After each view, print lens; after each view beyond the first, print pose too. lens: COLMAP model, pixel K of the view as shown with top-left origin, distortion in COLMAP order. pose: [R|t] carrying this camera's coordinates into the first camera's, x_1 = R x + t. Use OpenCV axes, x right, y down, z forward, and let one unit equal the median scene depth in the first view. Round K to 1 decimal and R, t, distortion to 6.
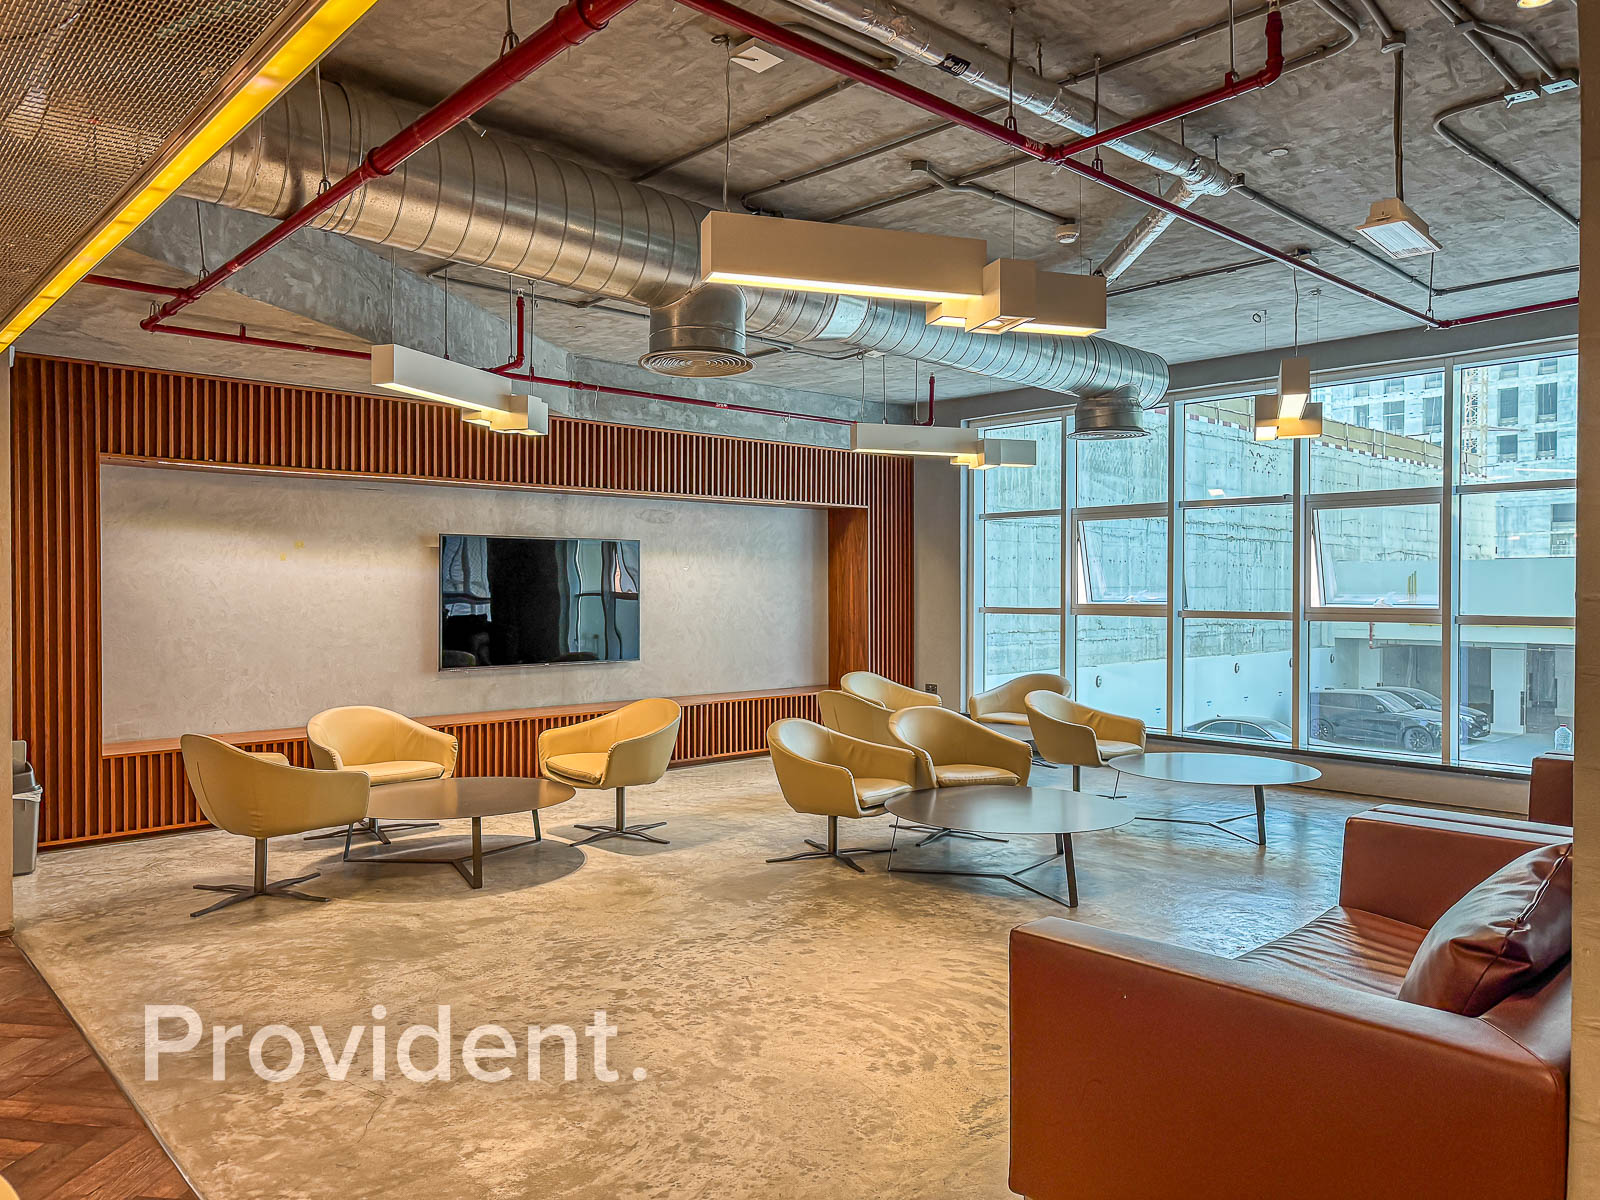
lens RADIAL K [[1138.7, 0, 801.2], [0, 1138.7, 597.8], [0, 0, 1]] dist [0.015567, 0.002276]
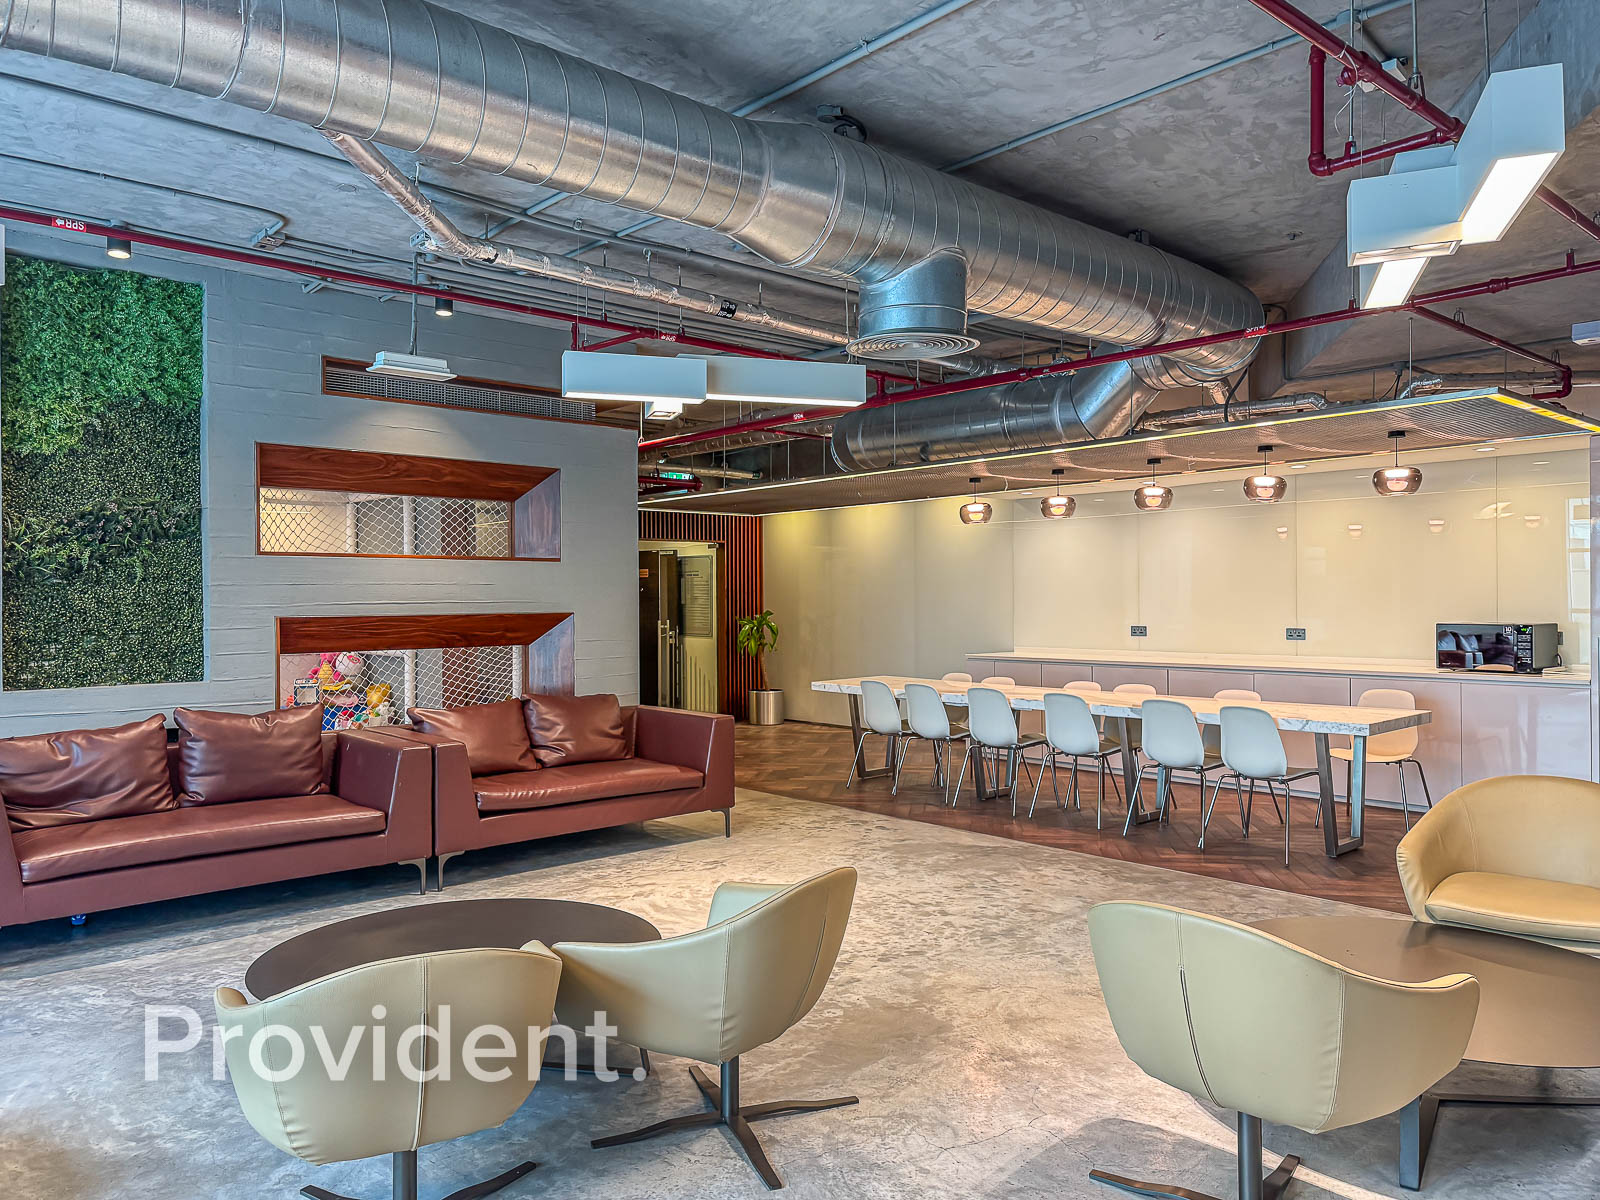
lens RADIAL K [[1138.7, 0, 798.7], [0, 1138.7, 598.6], [0, 0, 1]] dist [0.015567, 0.002276]
pose [[-0.999840, 0.003403, 0.017552, -0.016898], [0.003532, 0.999967, 0.007298, -0.014866], [-0.017527, 0.007359, -0.999819, 2.016913]]
